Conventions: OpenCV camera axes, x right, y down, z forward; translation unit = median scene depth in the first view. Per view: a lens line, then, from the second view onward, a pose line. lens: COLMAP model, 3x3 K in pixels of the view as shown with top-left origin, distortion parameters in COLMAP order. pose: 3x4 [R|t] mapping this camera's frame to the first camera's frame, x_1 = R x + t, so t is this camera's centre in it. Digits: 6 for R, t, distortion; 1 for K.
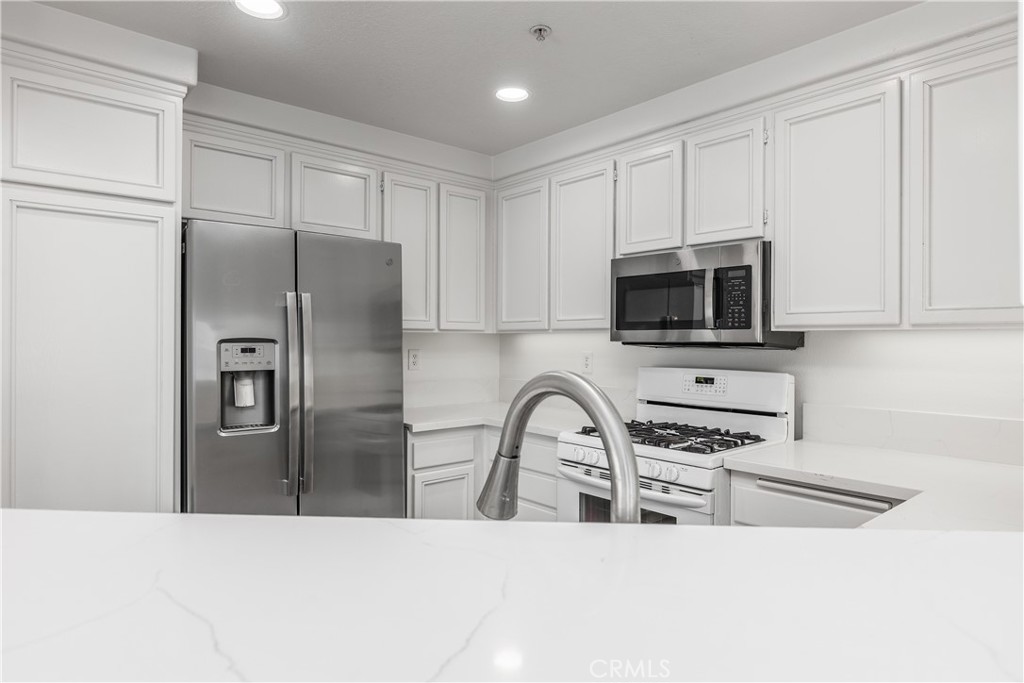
lens RADIAL K [[592.5, 0, 512.0], [0, 592.5, 341.5], [0, 0, 1]] dist [-0.000756, 0.000515]
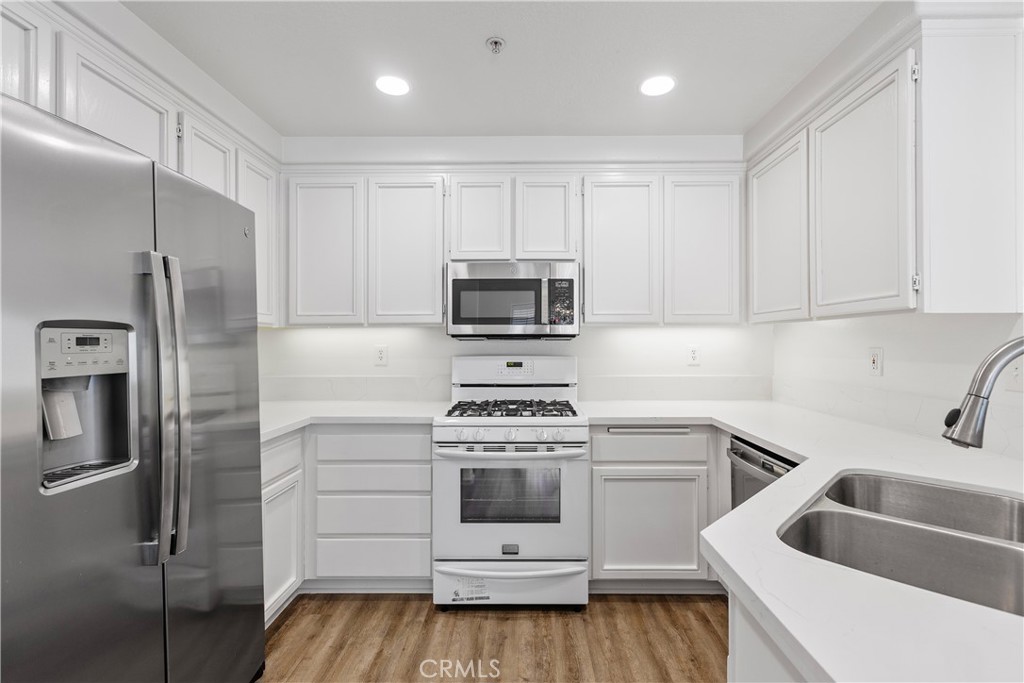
lens RADIAL K [[459.5, 0, 512.0], [0, 459.5, 341.5], [0, 0, 1]] dist [0.001215, -0.000030]
pose [[0.667826, -0.004273, 0.744305, -0.470331], [0.006425, 0.999979, -0.000023, 0.016639], [-0.744290, 0.004798, 0.667840, 0.354581]]
